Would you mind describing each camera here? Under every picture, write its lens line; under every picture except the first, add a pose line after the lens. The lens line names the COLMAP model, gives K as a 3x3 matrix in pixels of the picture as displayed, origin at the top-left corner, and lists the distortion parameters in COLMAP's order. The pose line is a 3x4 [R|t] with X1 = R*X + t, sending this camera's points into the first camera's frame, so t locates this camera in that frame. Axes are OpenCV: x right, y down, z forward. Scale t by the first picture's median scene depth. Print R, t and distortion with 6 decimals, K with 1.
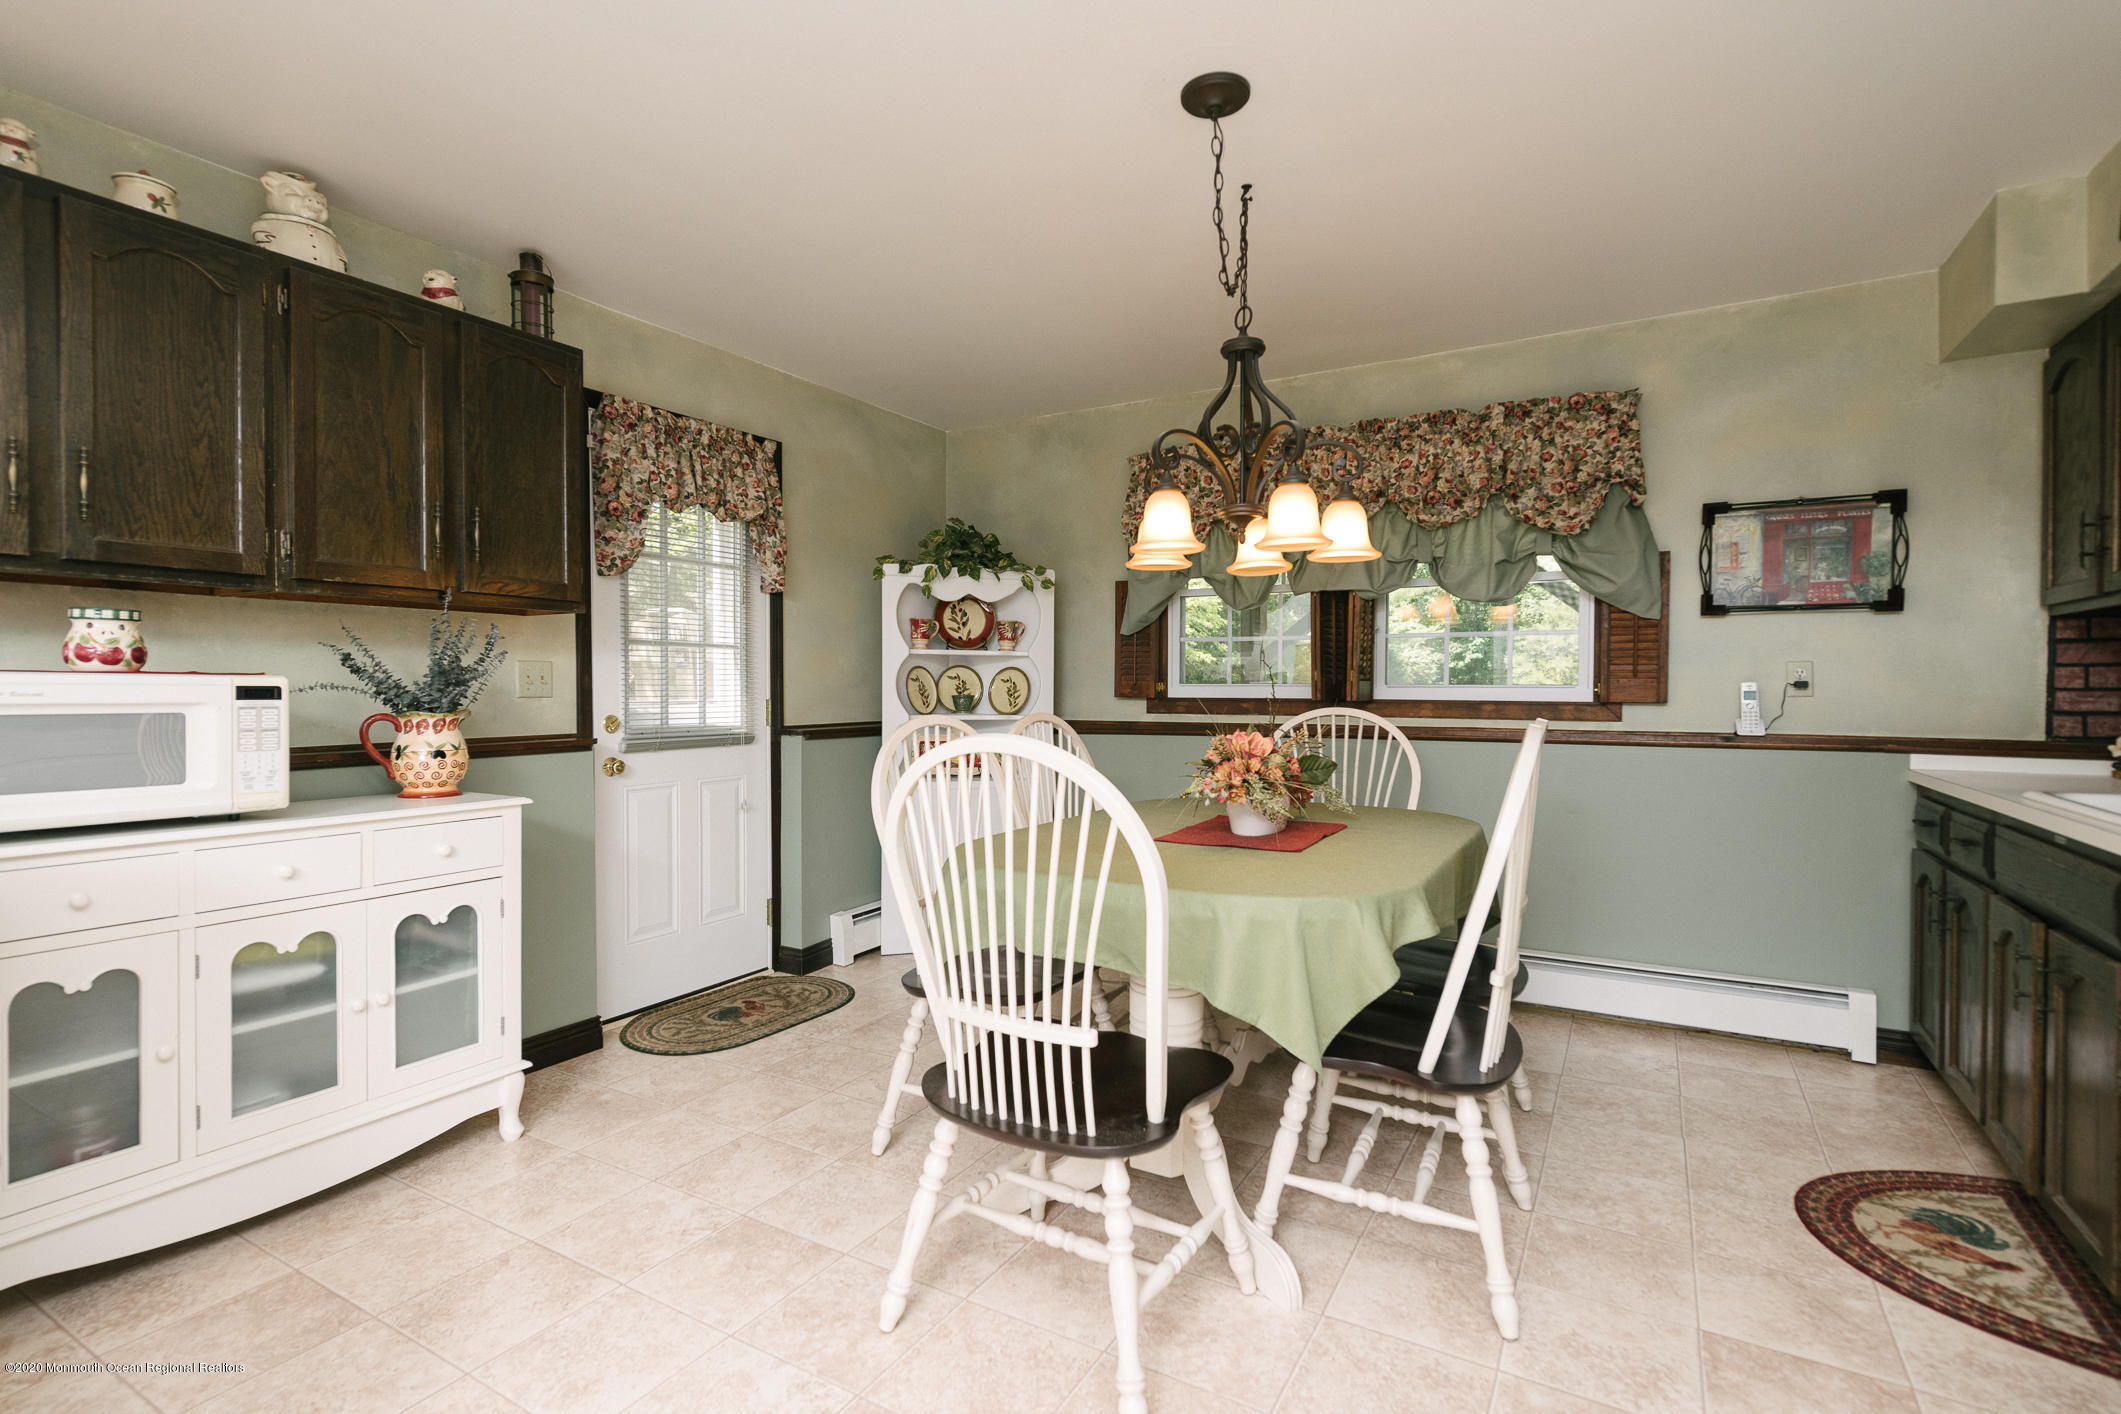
lens RADIAL K [[980.0, 0, 1058.0], [0, 980.0, 701.1], [0, 0, 1]] dist [-0.002655, -0.000513]
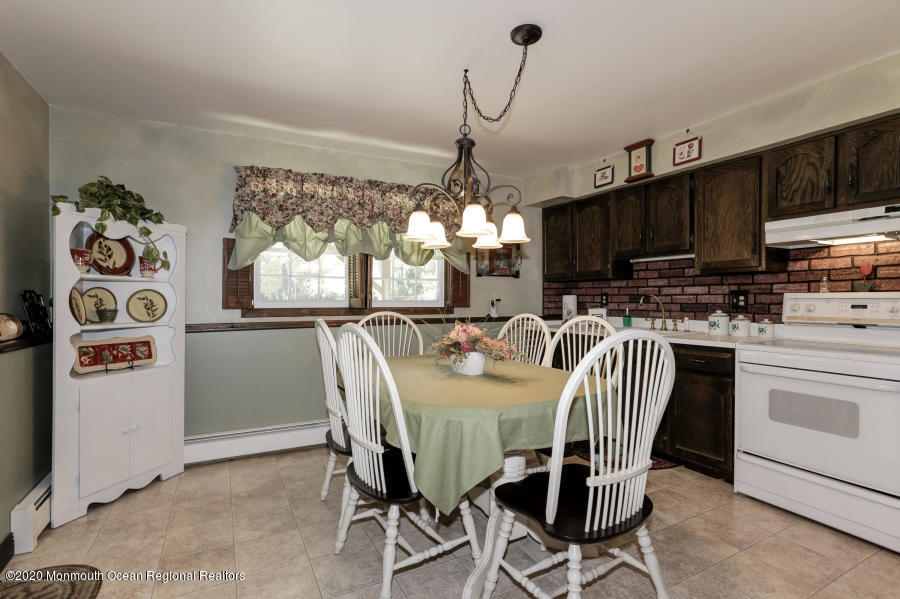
lens RADIAL K [[423.9, 0, 445.3], [0, 423.9, 297.4], [0, 0, 1]] dist [0.004656, 0.000267]
pose [[0.549560, 0.001584, 0.835453, -0.358826], [0.014455, 0.999830, -0.011403, -0.009686], [-0.835329, 0.018343, 0.549444, 0.316934]]
